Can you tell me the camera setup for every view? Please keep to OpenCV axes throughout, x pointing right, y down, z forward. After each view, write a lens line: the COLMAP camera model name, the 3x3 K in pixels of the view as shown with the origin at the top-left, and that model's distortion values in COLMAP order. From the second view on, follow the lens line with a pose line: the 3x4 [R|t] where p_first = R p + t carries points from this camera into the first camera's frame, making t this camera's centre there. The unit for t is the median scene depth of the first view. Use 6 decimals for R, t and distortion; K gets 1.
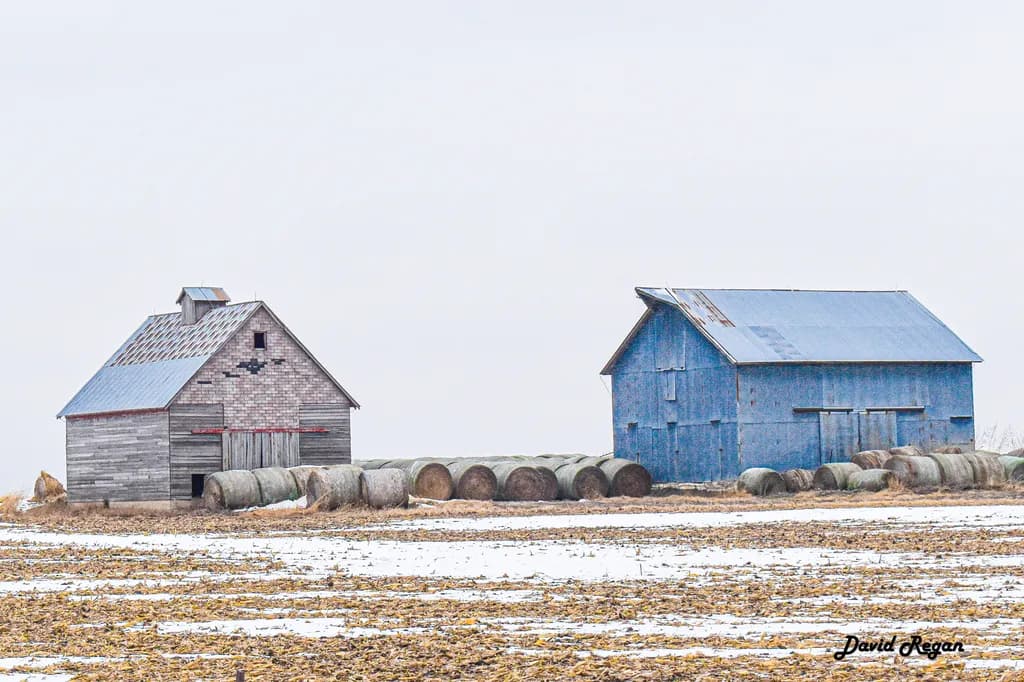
lens RADIAL K [[2039.4, 0, 512.0], [0, 2039.4, 341.0], [0, 0, 1]] dist [-0.033475, 0.004223]
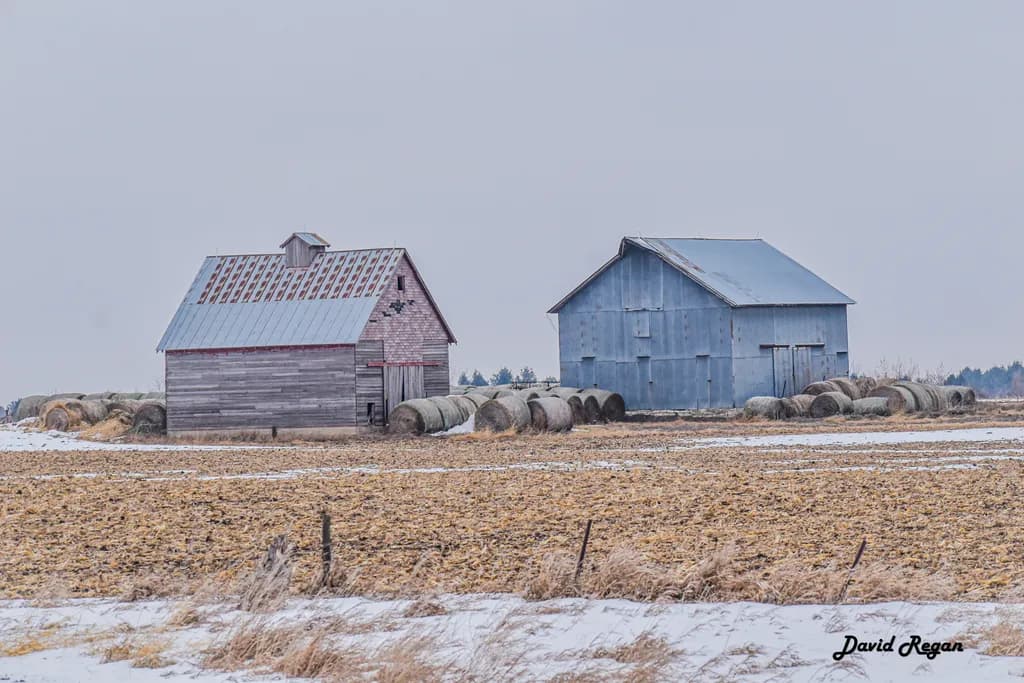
lens RADIAL K [[2039.4, 0, 512.0], [0, 2039.4, 341.5], [0, 0, 1]] dist [-0.033475, 0.004223]
pose [[0.975169, 0.002872, 0.221443, -0.302060], [-0.010275, 0.999426, 0.032287, -0.005025], [-0.221223, -0.033760, 0.974639, -0.100843]]
